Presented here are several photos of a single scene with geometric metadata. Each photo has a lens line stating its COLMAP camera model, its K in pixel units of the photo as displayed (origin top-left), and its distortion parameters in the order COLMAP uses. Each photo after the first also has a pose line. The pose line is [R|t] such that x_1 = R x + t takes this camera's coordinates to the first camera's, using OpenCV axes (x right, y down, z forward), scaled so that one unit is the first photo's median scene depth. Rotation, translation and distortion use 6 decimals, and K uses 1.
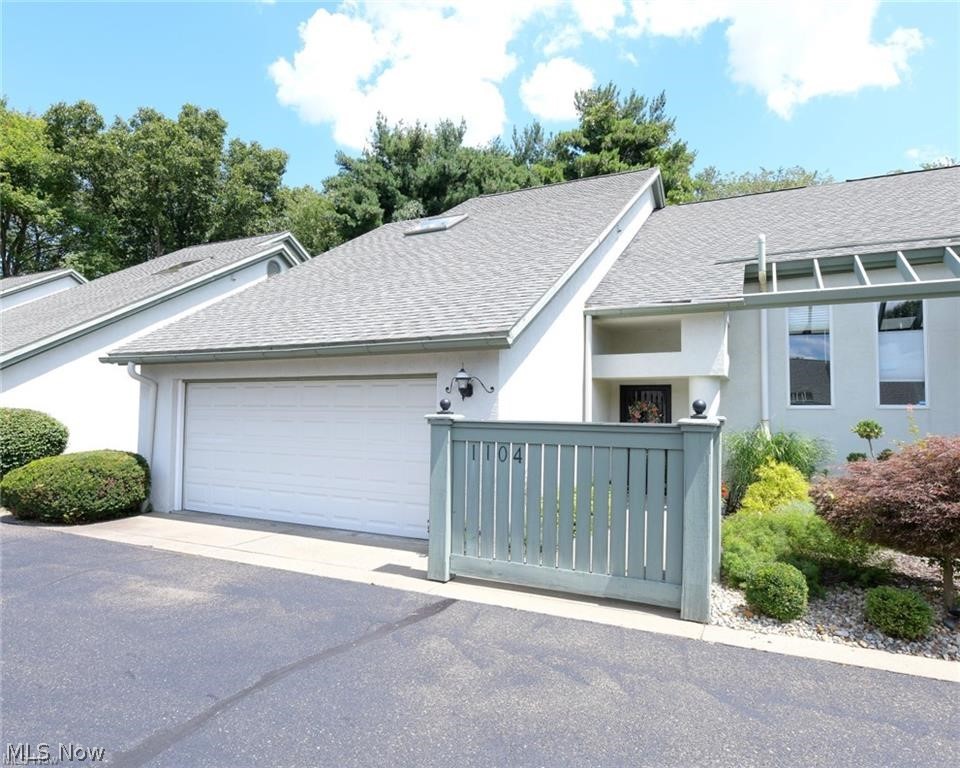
lens RADIAL K [[598.5, 0, 480.0], [0, 598.5, 384.0], [0, 0, 1]] dist [-0.002292, -0.000518]
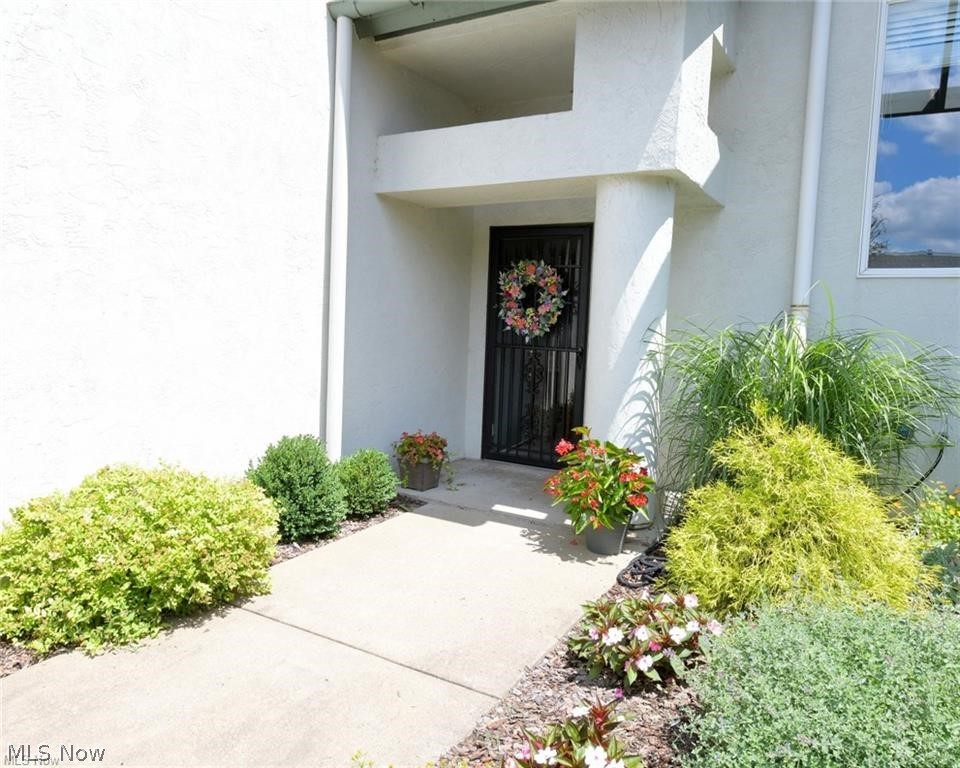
lens RADIAL K [[697.3, 0, 480.0], [0, 697.3, 384.0], [0, 0, 1]] dist [0.005102, 0.002855]
pose [[0.997267, 0.031216, -0.066961, 0.314553], [-0.021424, 0.989599, 0.142250, 0.053468], [0.070705, -0.140427, 0.987563, 0.549079]]
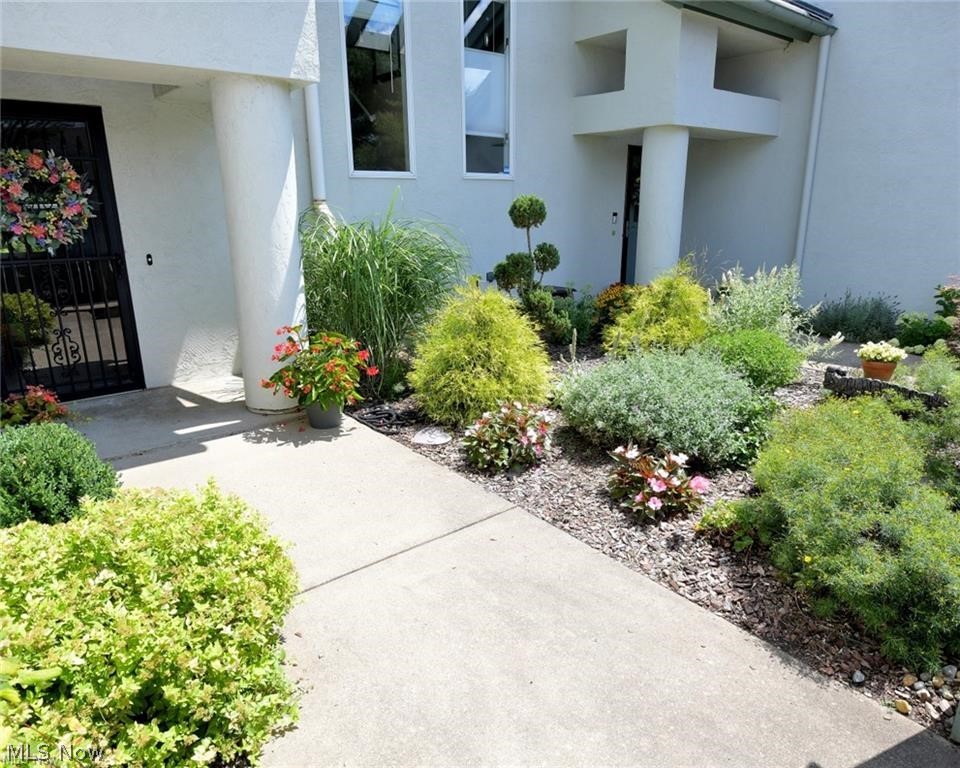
lens RADIAL K [[634.7, 0, 480.0], [0, 634.7, 384.0], [0, 0, 1]] dist [0.000139, 0.000470]
pose [[0.408169, -0.262286, 0.874417, 0.024488], [-0.032363, 0.953079, 0.300988, 0.045494], [-0.912332, -0.151153, 0.380529, 0.690731]]
